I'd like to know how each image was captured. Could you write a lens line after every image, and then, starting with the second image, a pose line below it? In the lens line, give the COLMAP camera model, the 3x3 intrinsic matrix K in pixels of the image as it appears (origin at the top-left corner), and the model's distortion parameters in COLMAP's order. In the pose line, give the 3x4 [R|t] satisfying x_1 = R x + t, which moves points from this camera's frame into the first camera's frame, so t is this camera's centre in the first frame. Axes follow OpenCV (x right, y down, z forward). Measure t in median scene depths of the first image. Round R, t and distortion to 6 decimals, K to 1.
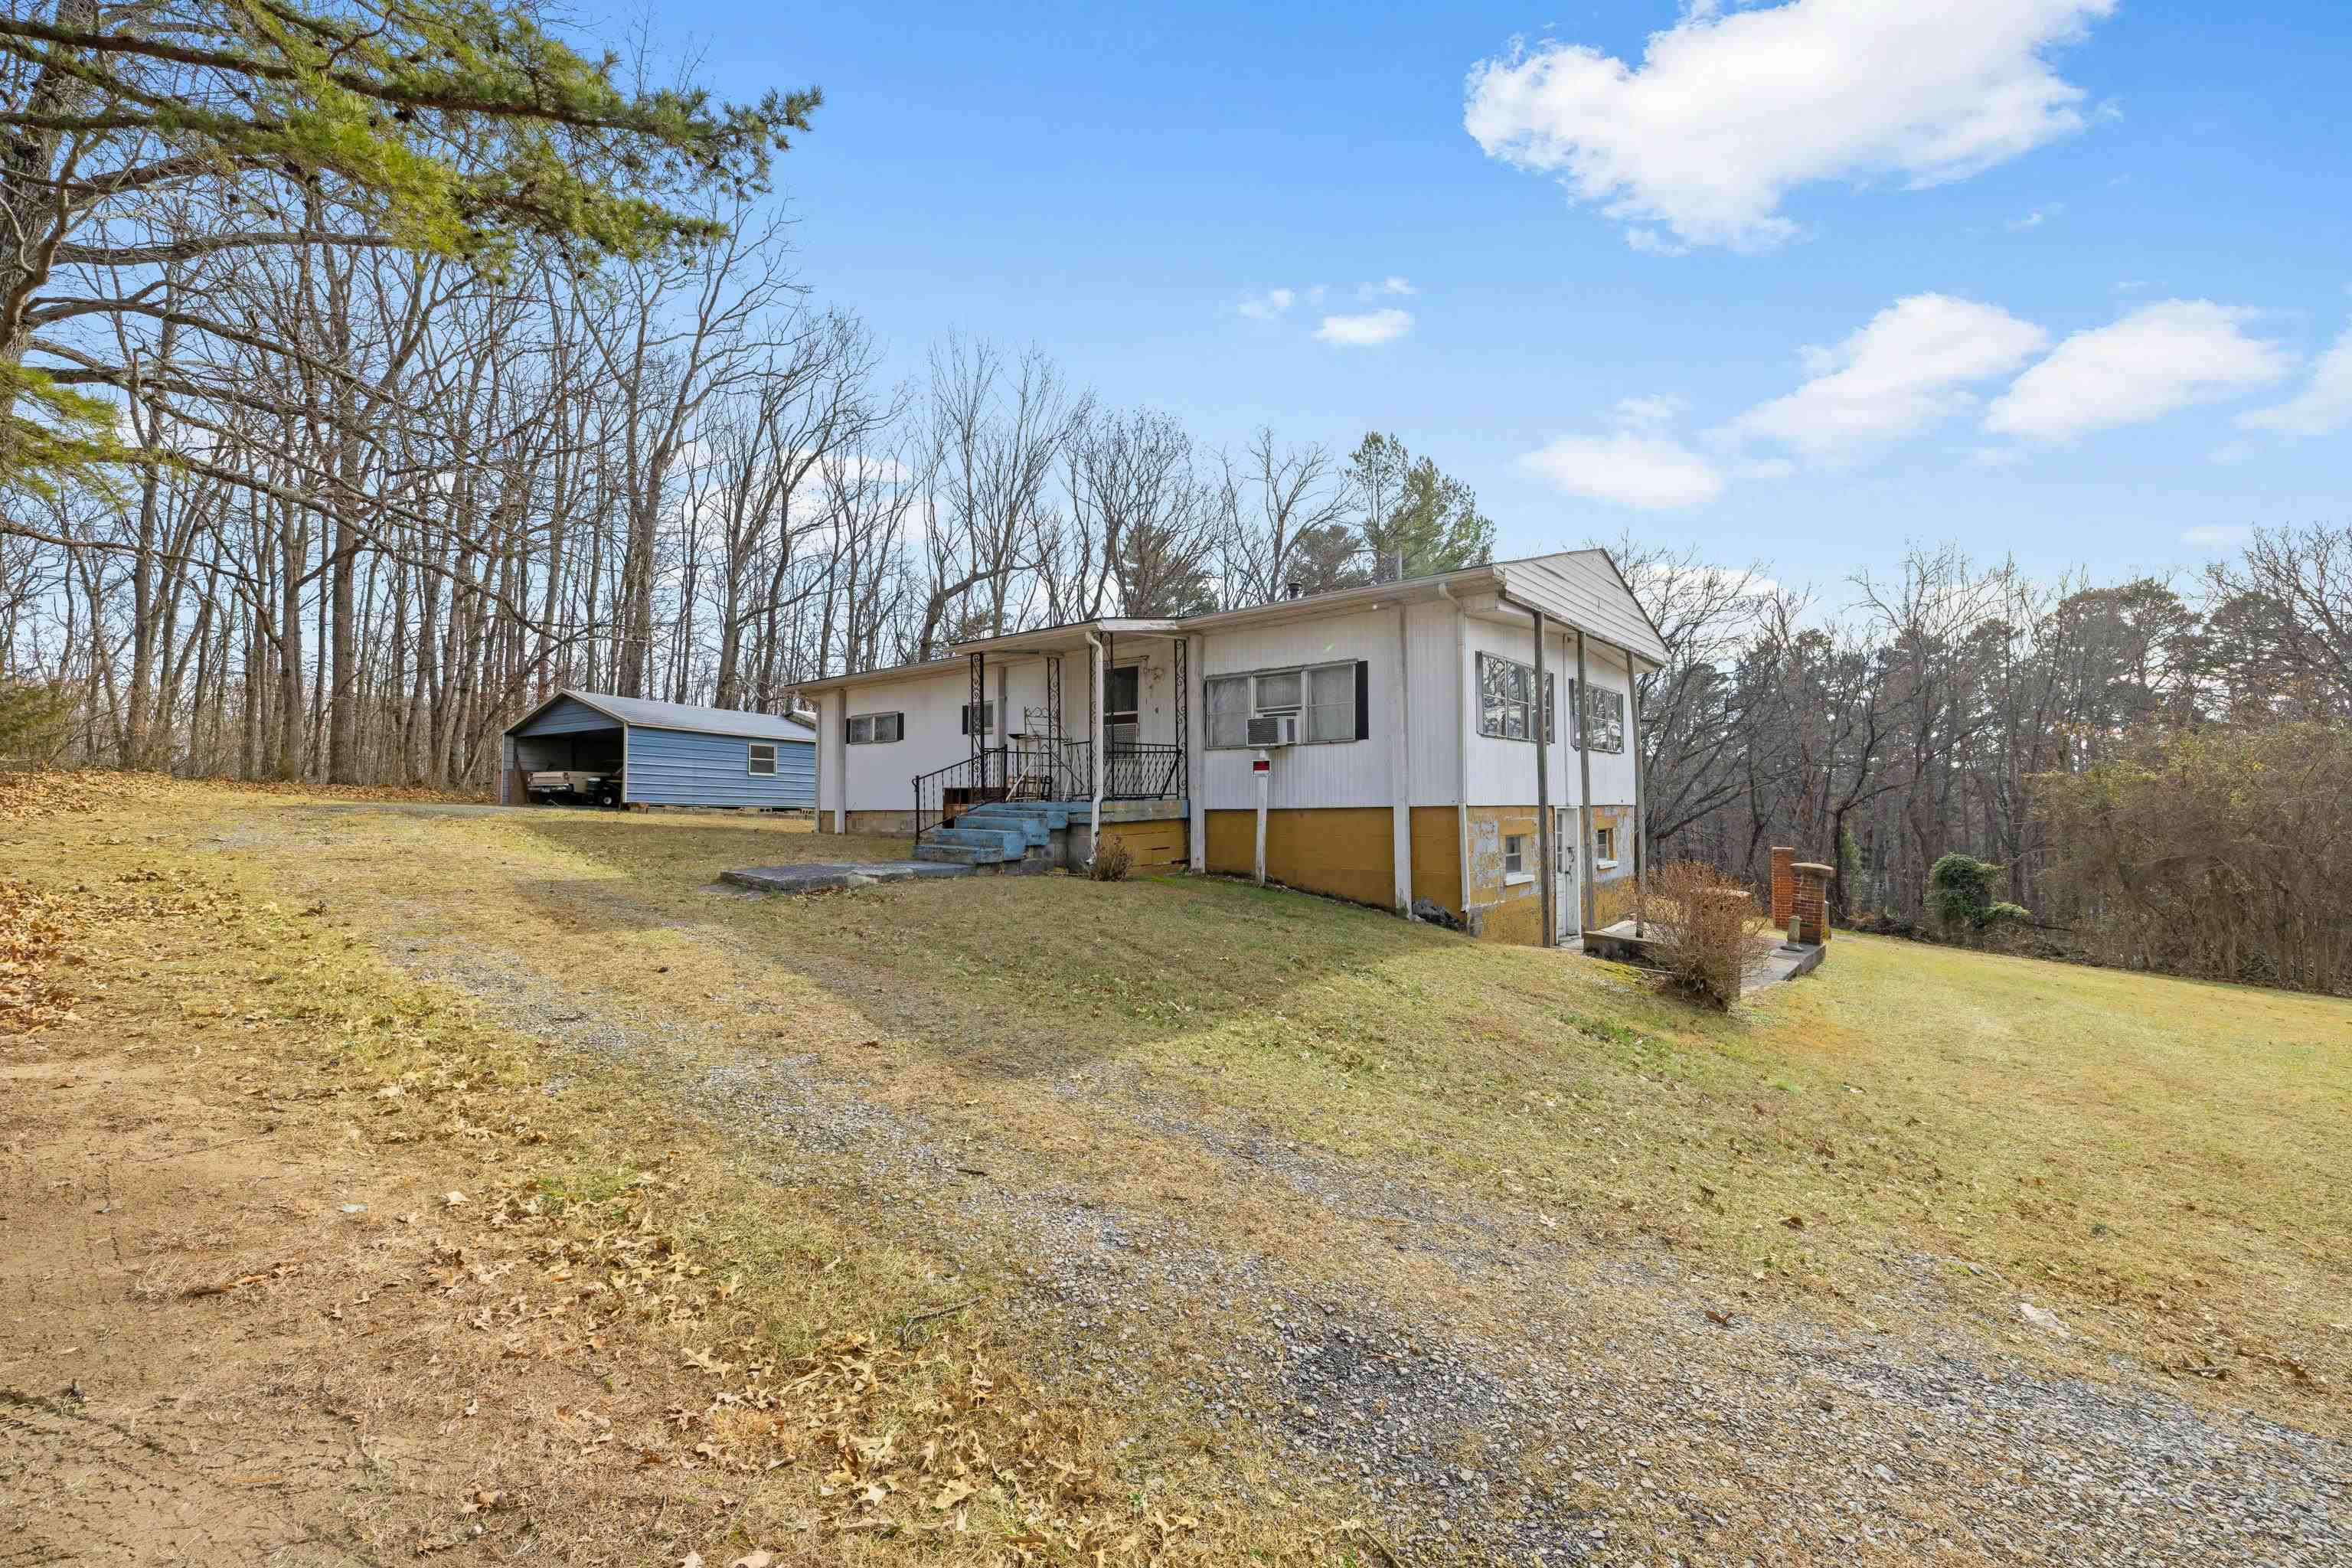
lens RADIAL K [[1001.2, 0, 1176.0], [0, 1001.2, 784.0], [0, 0, 1]] dist [-0.000852, 0.000209]
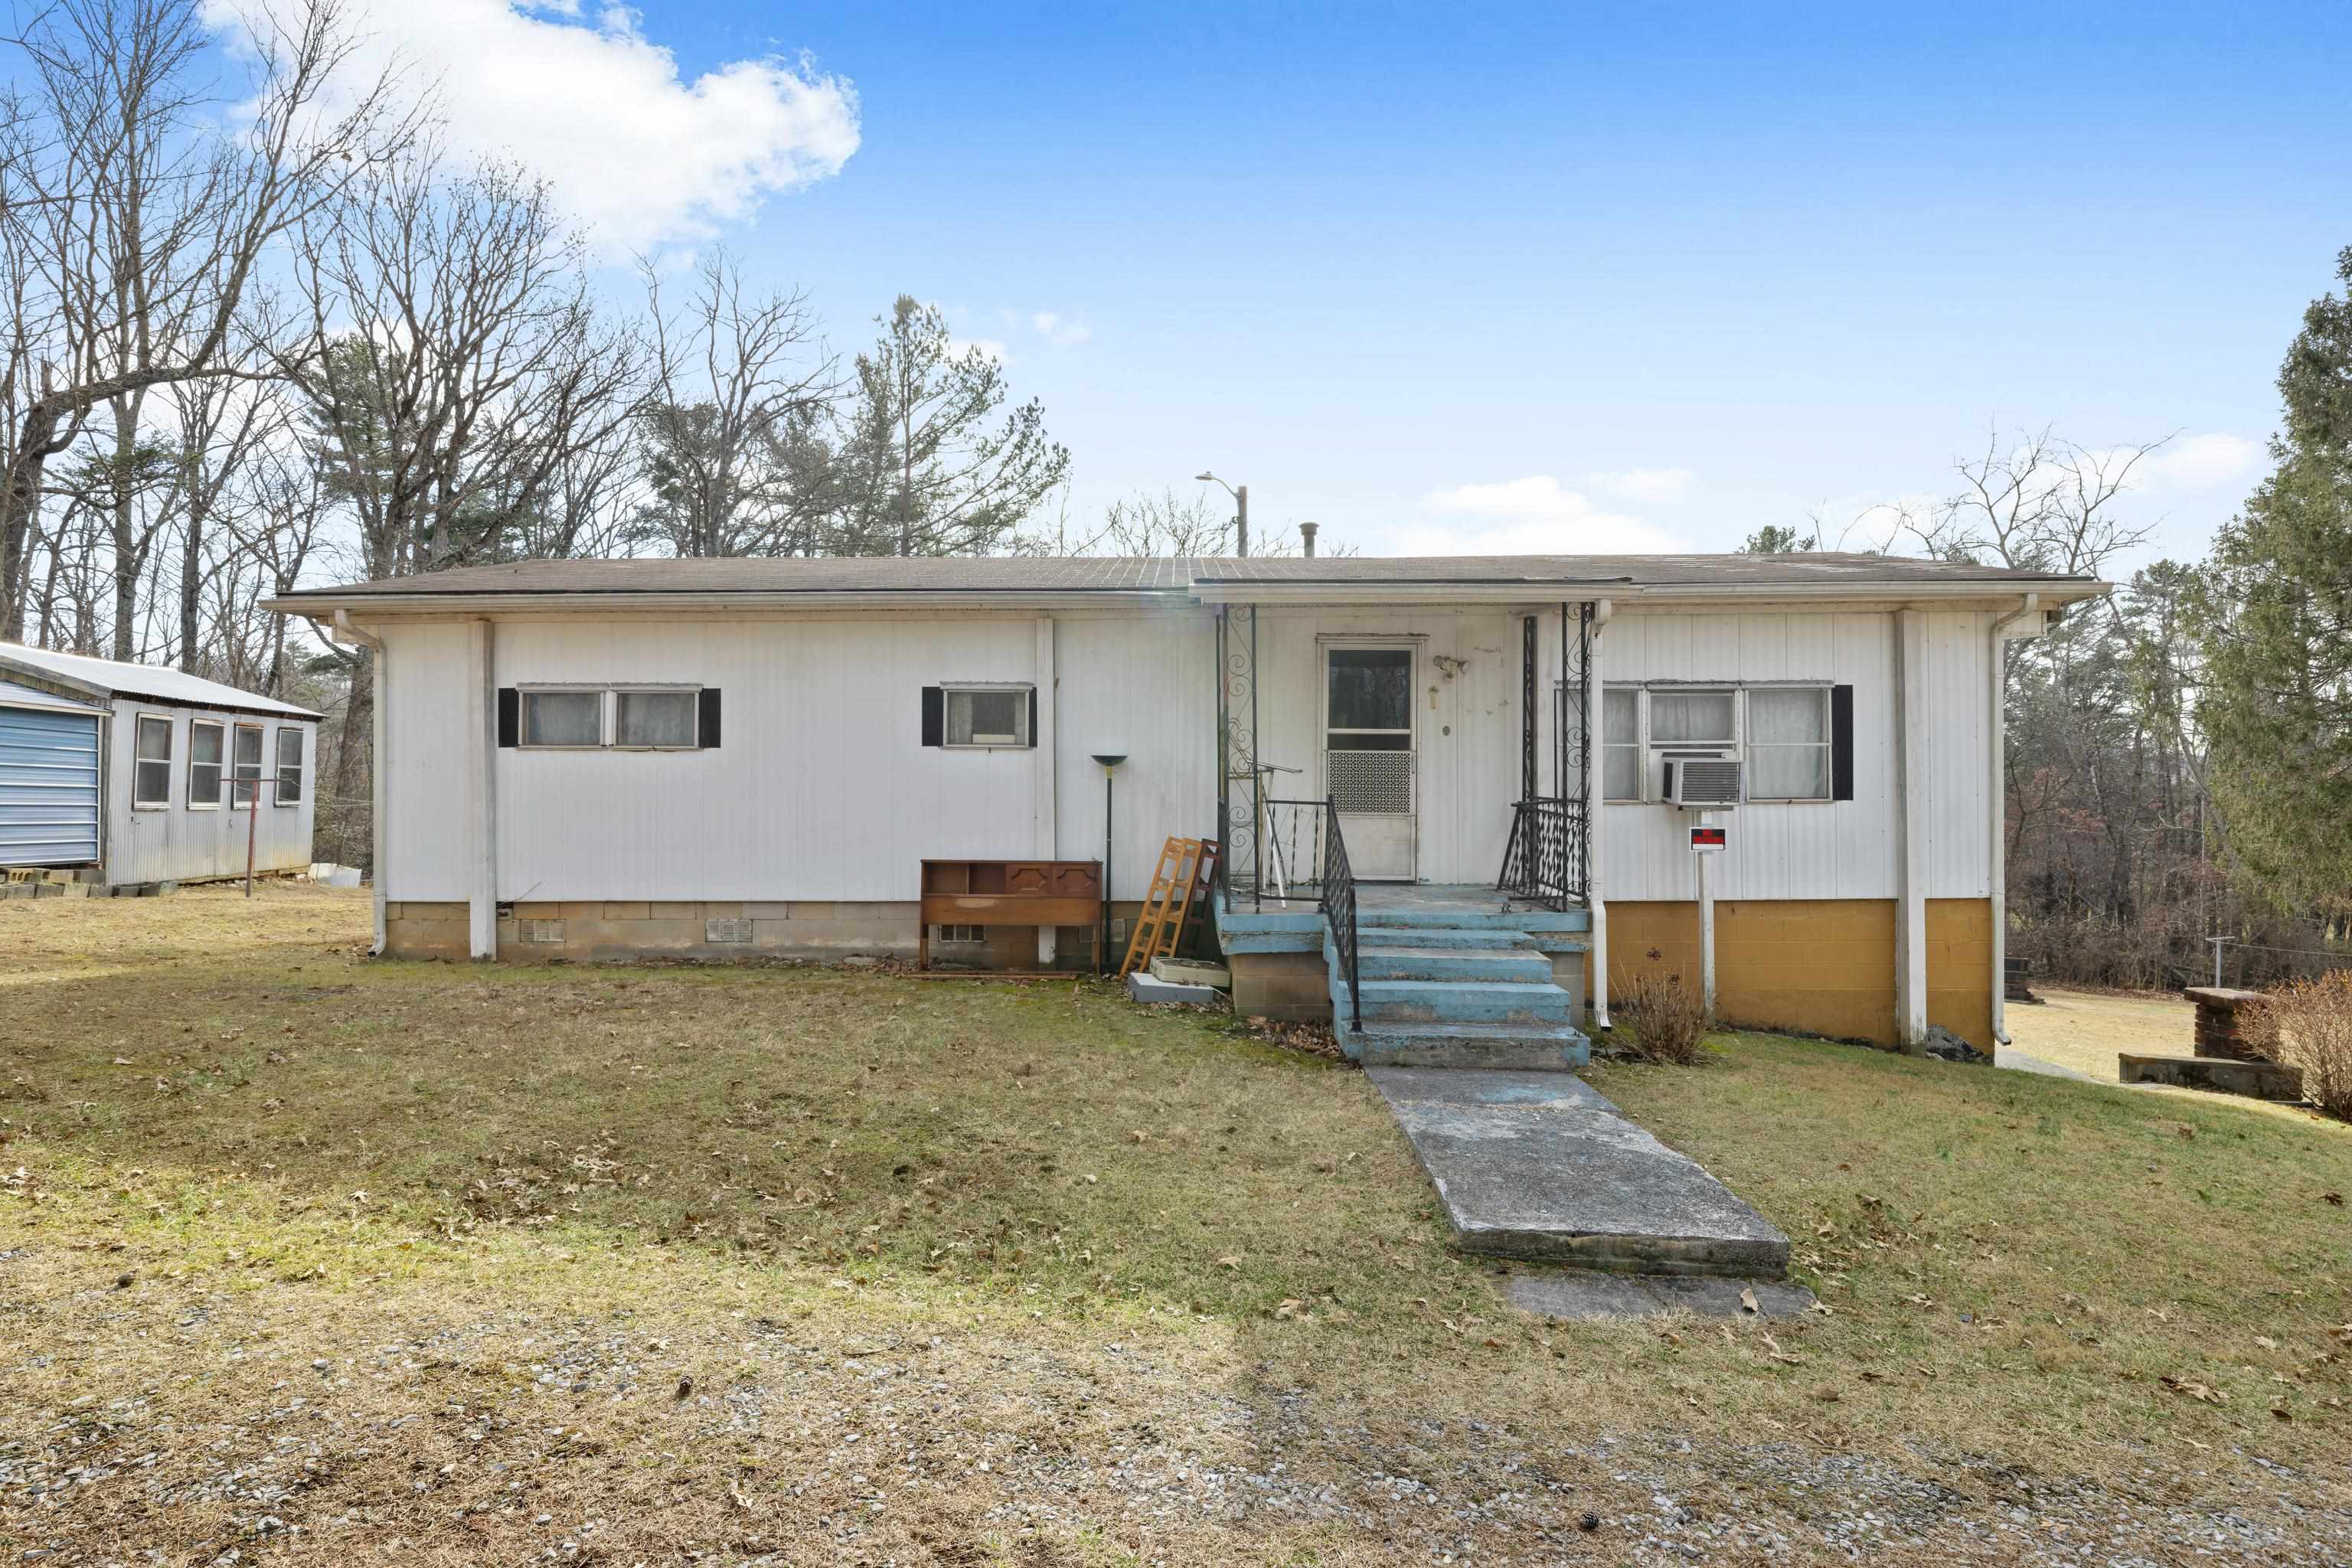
lens RADIAL K [[1241.3, 0, 1176.0], [0, 1241.3, 784.0], [0, 0, 1]] dist [0.000660, 0.000139]
pose [[0.769672, 0.007366, 0.638397, -0.596214], [-0.019044, 0.999753, 0.011425, -0.047452], [-0.638156, -0.020952, 0.769622, 0.539172]]
